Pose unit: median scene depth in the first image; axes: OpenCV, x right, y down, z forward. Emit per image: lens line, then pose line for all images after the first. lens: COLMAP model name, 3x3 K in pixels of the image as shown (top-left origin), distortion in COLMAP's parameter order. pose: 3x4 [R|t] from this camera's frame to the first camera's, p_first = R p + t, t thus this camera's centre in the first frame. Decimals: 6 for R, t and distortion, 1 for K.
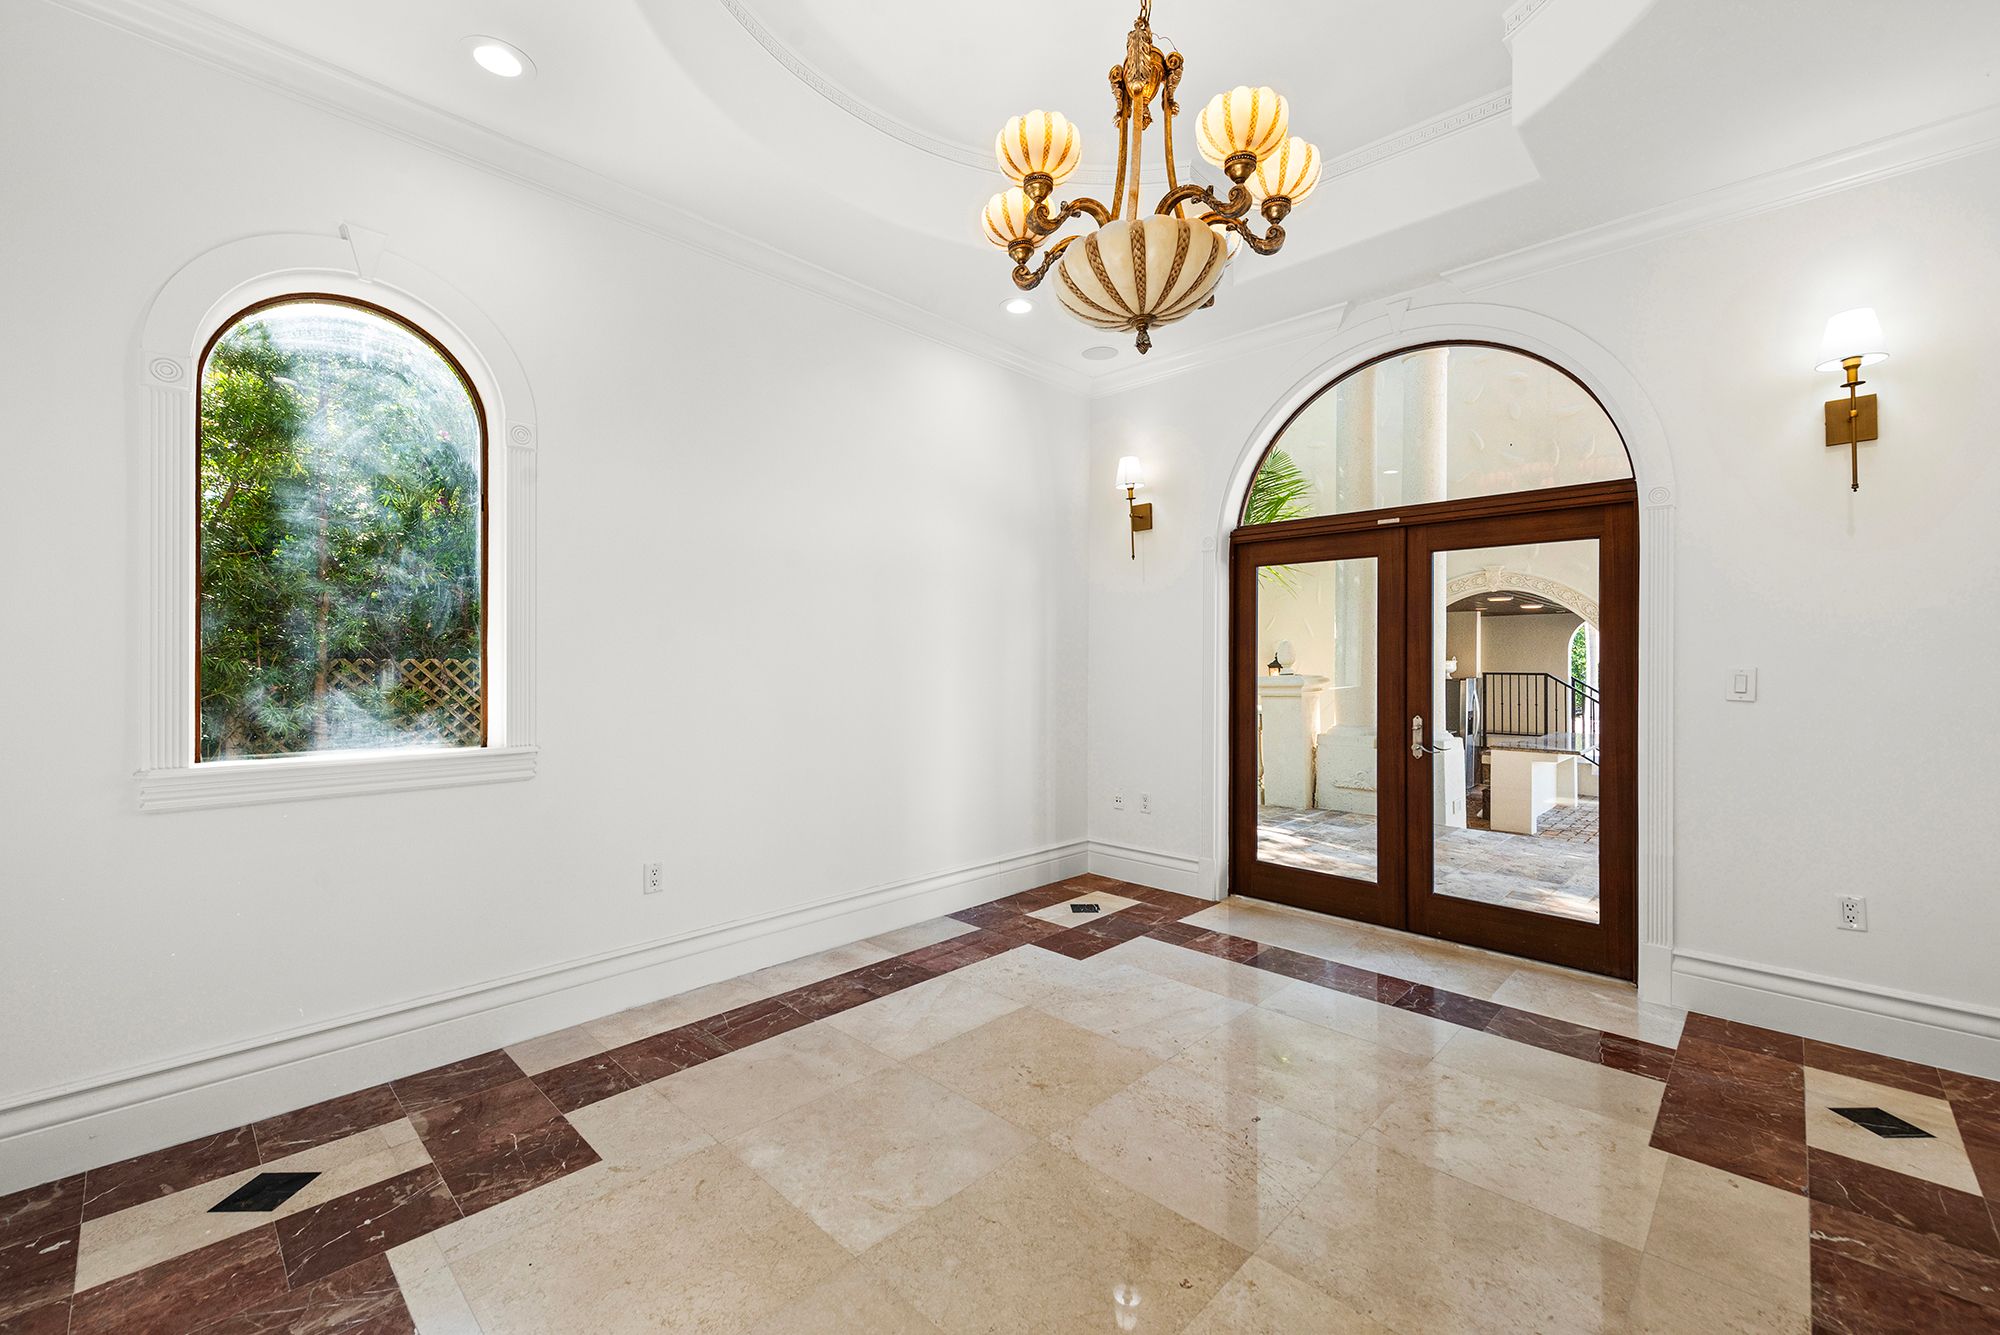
lens RADIAL K [[819.0, 0, 1002.1], [0, 819.0, 666.5], [0, 0, 1]] dist [0.008438, 0.000025]
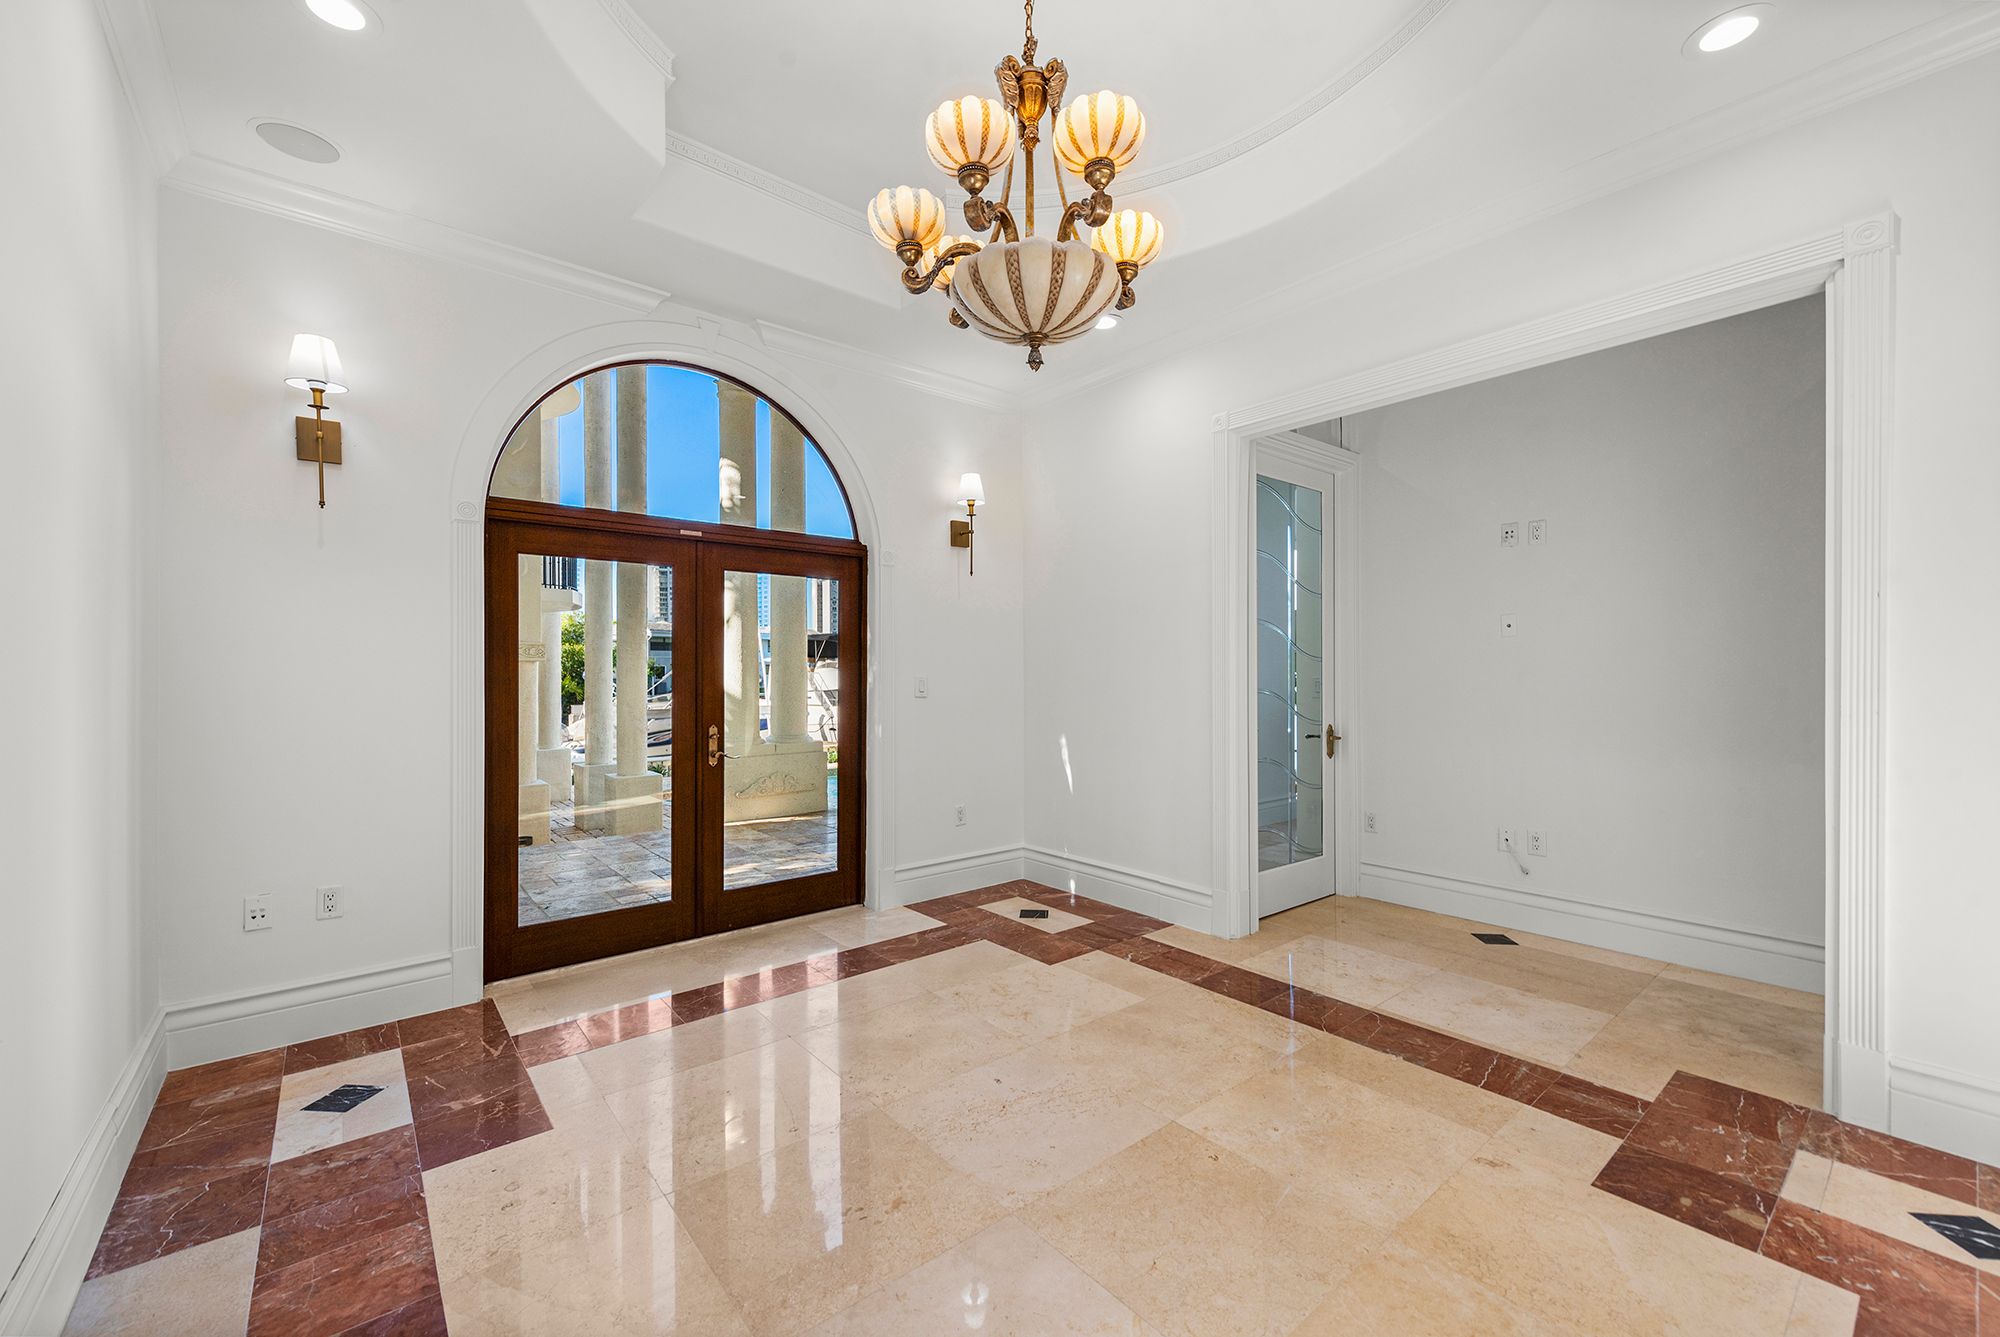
lens RADIAL K [[819.0, 0, 1002.9], [0, 819.0, 669.4], [0, 0, 1]] dist [0.008438, 0.000025]
pose [[0.093588, -0.005270, 0.995597, -0.500375], [0.003807, 0.999981, 0.004935, -0.014740], [-0.995604, 0.003329, 0.093606, 0.539231]]
